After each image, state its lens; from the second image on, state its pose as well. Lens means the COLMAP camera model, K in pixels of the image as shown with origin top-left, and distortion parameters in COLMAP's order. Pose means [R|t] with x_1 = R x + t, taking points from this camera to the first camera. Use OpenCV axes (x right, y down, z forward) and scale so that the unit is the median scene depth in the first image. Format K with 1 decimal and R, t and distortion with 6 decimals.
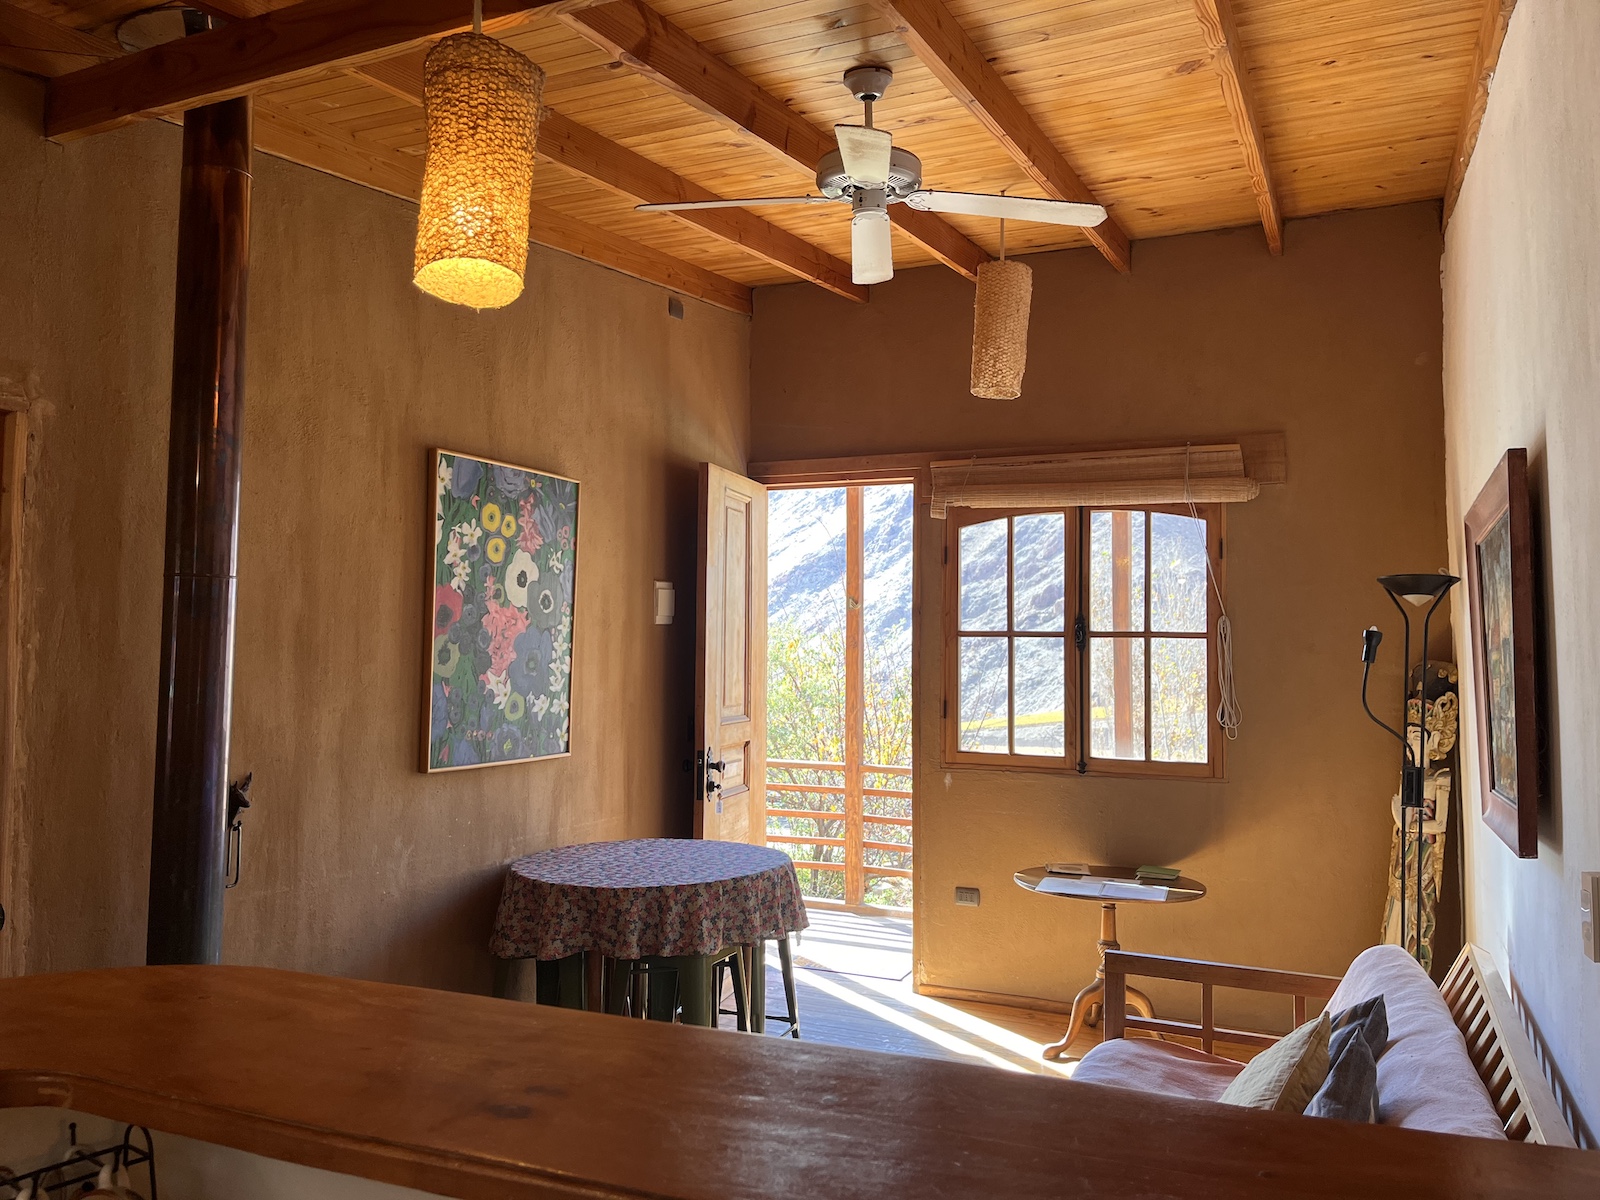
lens RADIAL K [[1189.2, 0, 795.3], [0, 1189.2, 596.6], [0, 0, 1]] dist [0.062644, -0.095059]
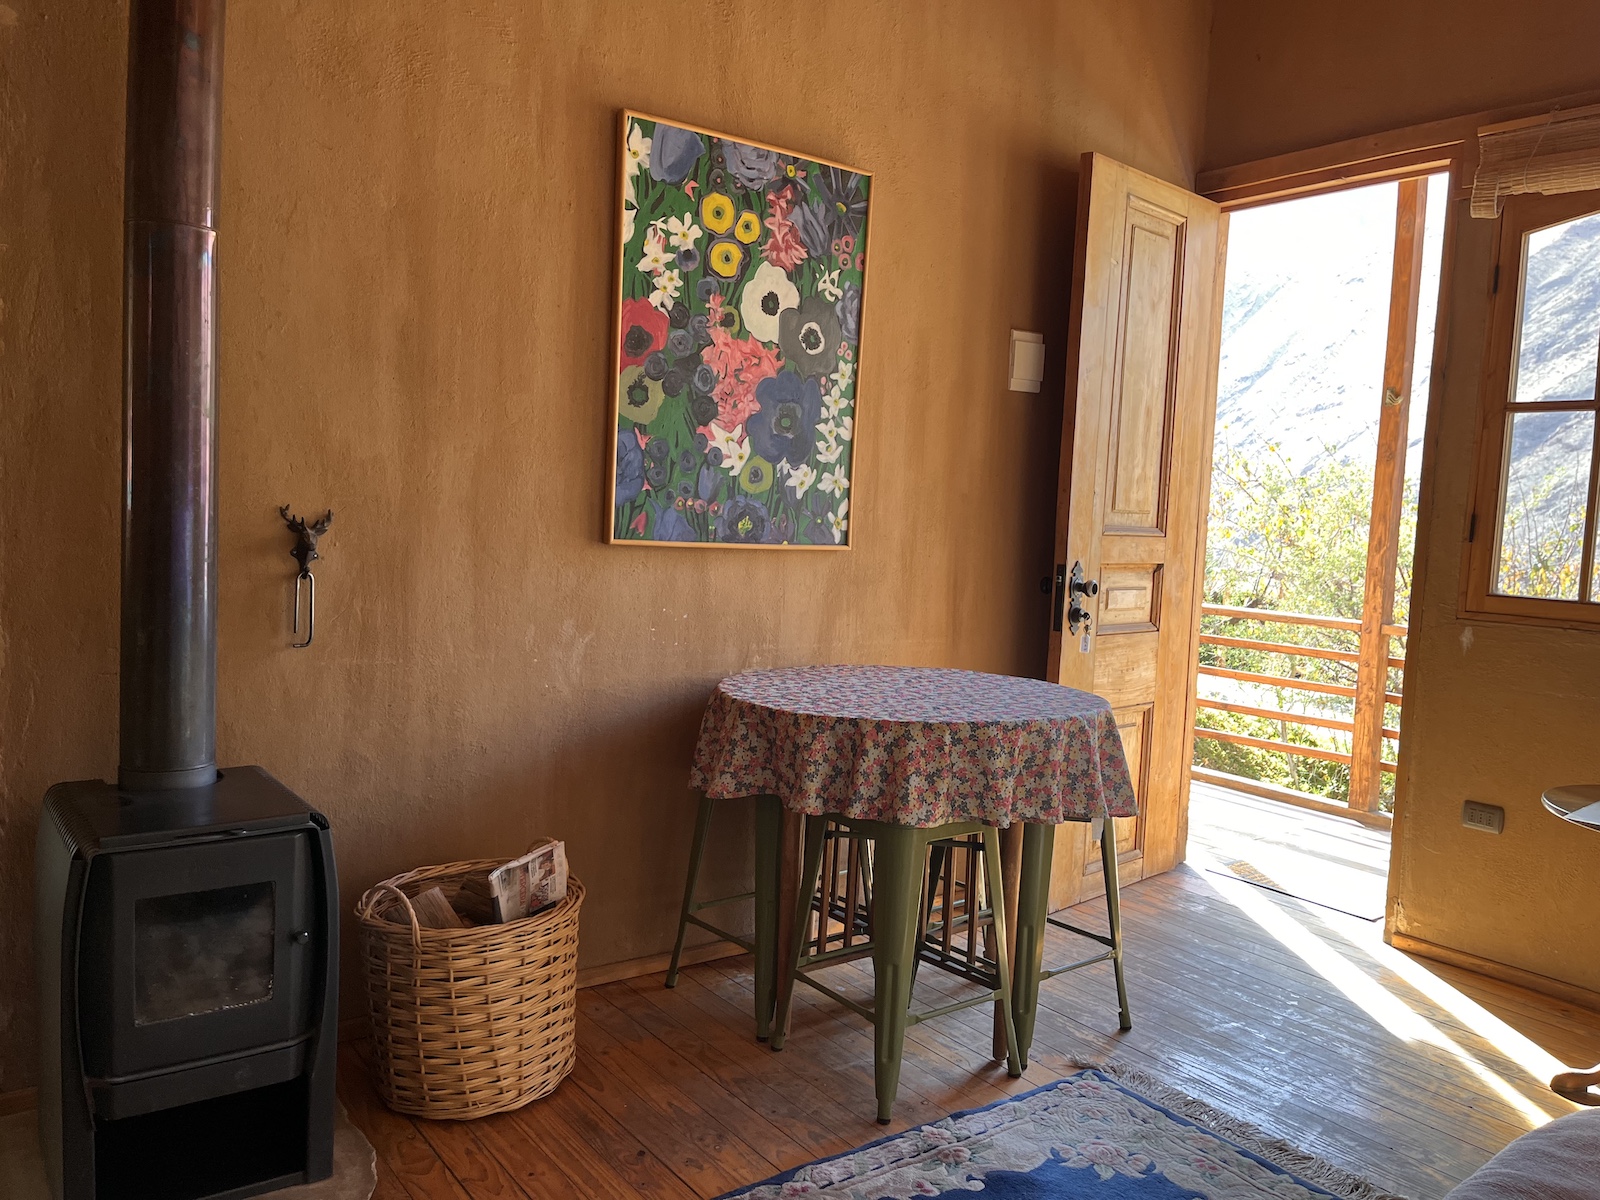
lens RADIAL K [[1194.7, 0, 797.3], [0, 1194.7, 608.5], [0, 0, 1]] dist [0.067911, -0.097477]
pose [[0.875610, 0.070535, -0.477840, 0.161118], [-0.014046, 0.992580, 0.120780, 0.085610], [0.482814, -0.099045, 0.870104, 0.345493]]
